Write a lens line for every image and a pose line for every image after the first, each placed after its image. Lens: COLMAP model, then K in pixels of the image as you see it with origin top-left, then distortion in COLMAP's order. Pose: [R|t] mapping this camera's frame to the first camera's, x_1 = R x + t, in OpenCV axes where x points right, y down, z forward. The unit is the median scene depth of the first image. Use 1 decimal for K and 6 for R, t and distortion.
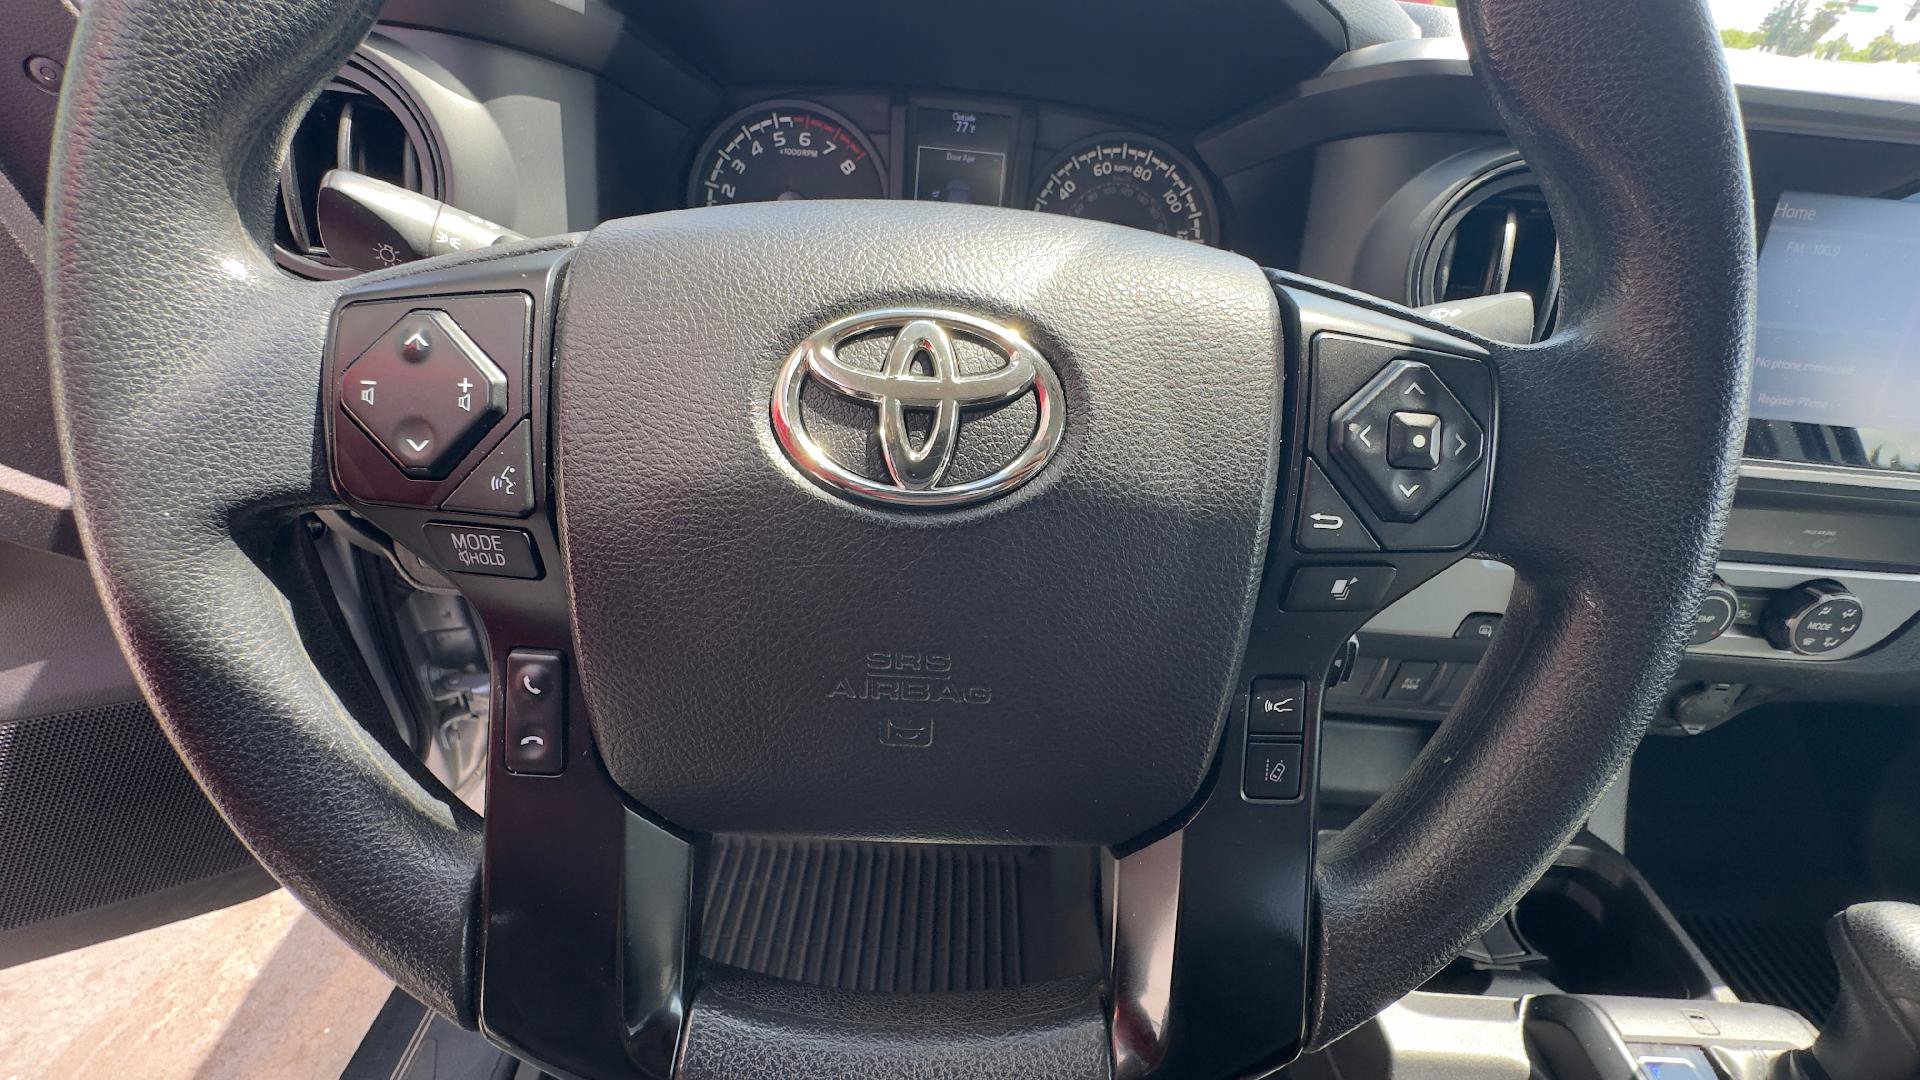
lens RADIAL K [[780.5, 0, 960.0], [0, 780.5, 540.0], [0, 0, 1]] dist [-0.000080, -0.000002]
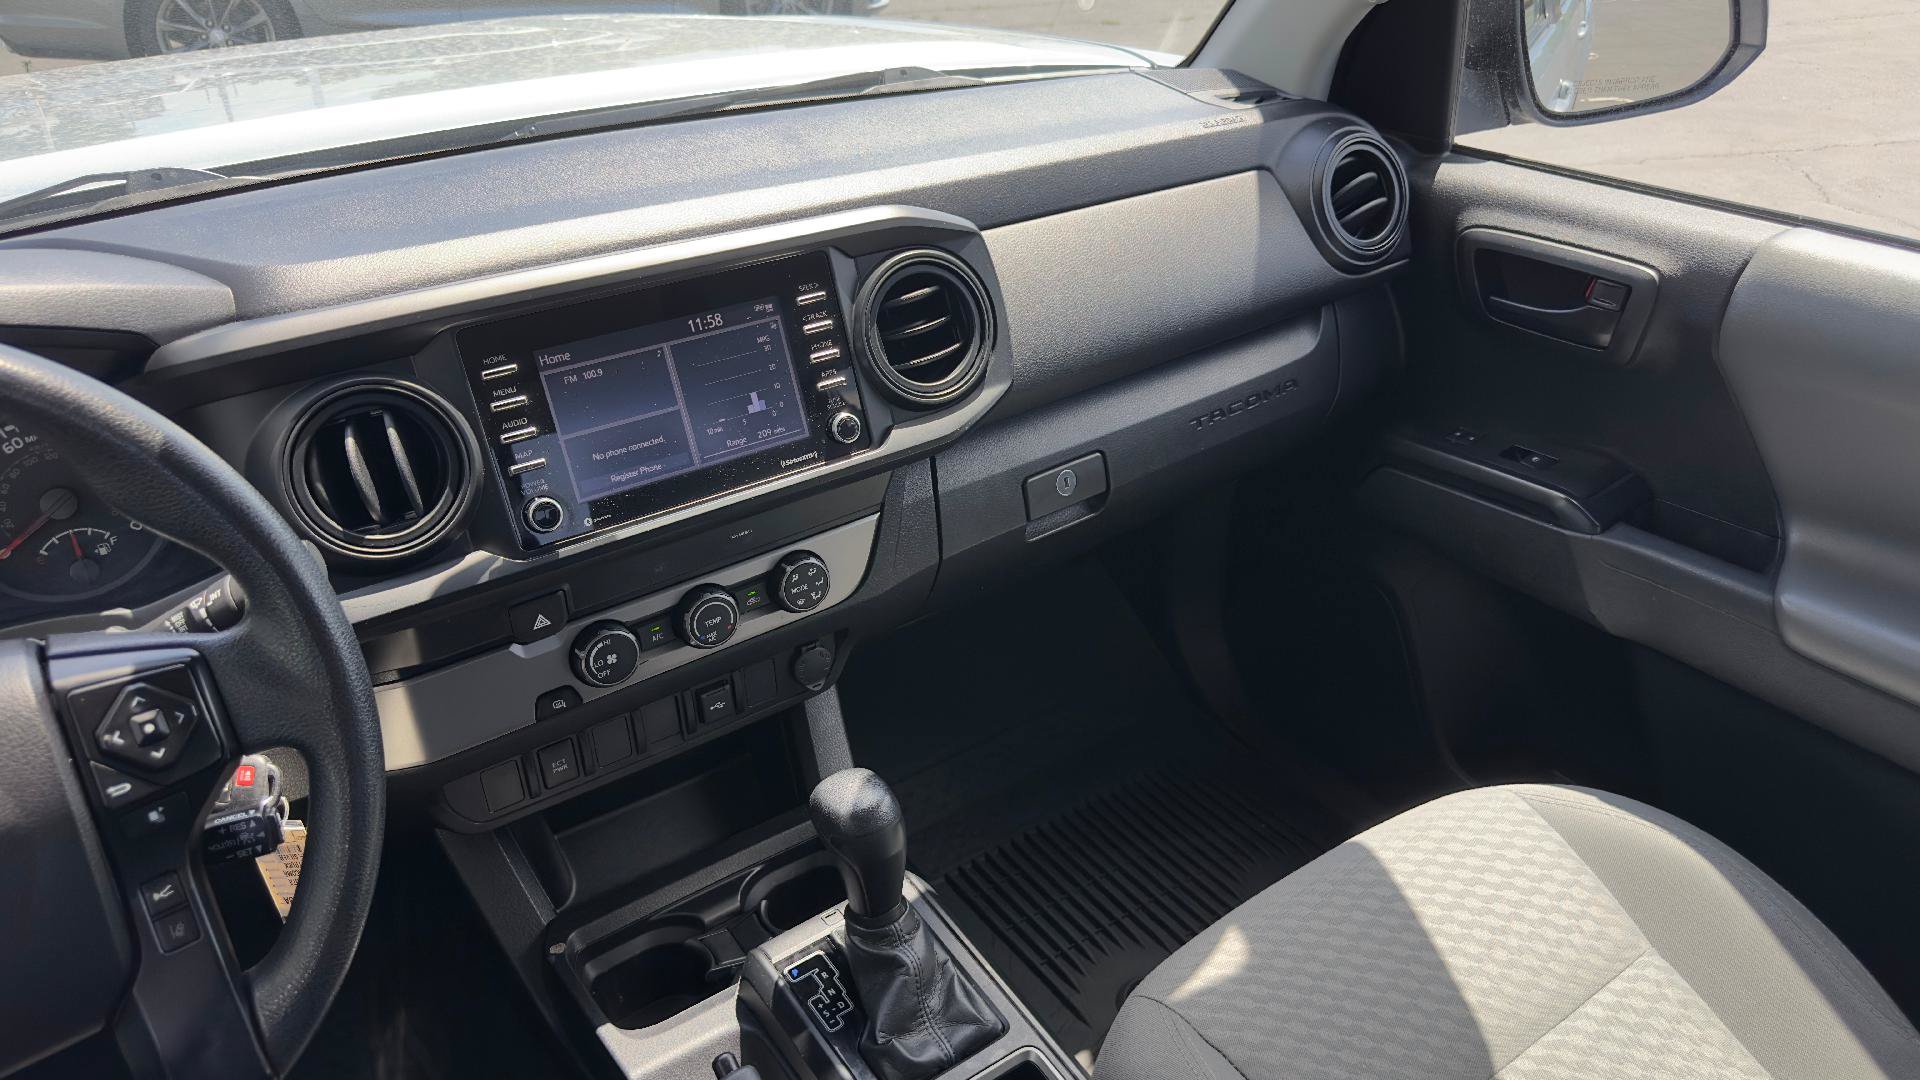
lens RADIAL K [[1347.2, 0, 960.0], [0, 1347.2, 540.0], [0, 0, 1]] dist [0.001140, 0.000165]
pose [[0.790044, -0.371853, 0.487397, 0.637746], [0.395053, 0.916757, 0.059069, 0.027349], [-0.468790, 0.145880, 0.871180, -2.383889]]
